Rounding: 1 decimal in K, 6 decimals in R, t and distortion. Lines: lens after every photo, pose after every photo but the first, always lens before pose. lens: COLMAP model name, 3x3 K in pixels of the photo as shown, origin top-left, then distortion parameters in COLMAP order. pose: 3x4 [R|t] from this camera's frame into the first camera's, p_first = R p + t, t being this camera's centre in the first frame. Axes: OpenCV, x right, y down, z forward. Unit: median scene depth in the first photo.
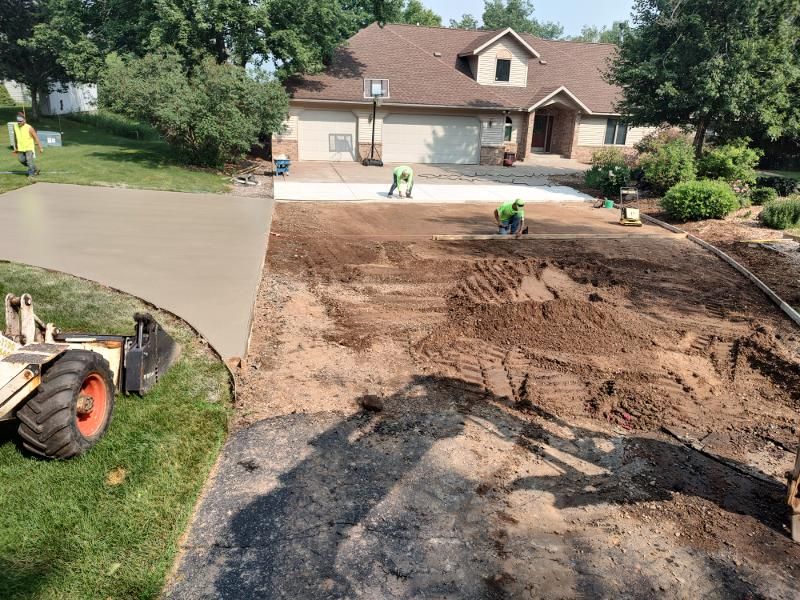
lens RADIAL K [[553.4, 0, 400.0], [0, 553.4, 300.0], [0, 0, 1]] dist [-0.005757, -0.002747]
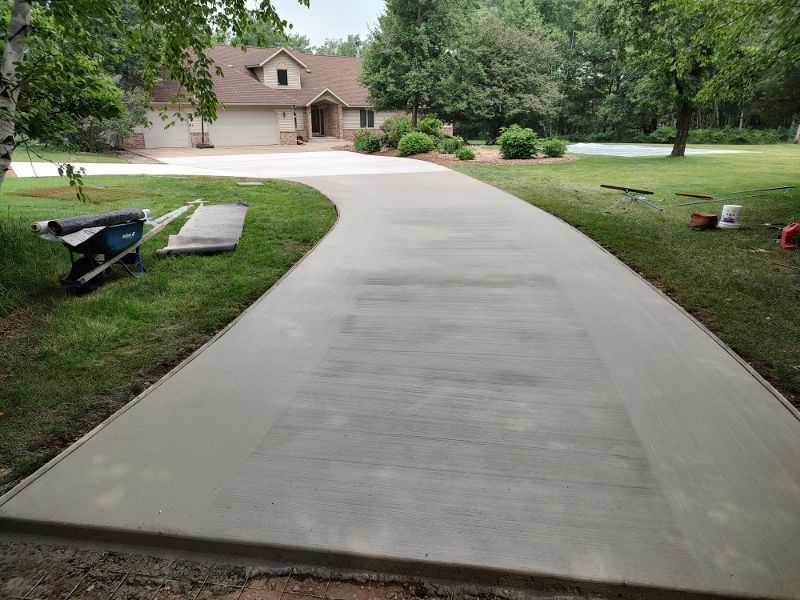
lens RADIAL K [[578.1, 0, 400.0], [0, 578.1, 300.0], [0, 0, 1]] dist [0.004268, 0.000918]
pose [[0.911427, -0.160742, 0.378765, -0.187668], [0.167824, 0.985711, 0.014483, 0.163951], [-0.375680, 0.050365, 0.925380, -0.428432]]
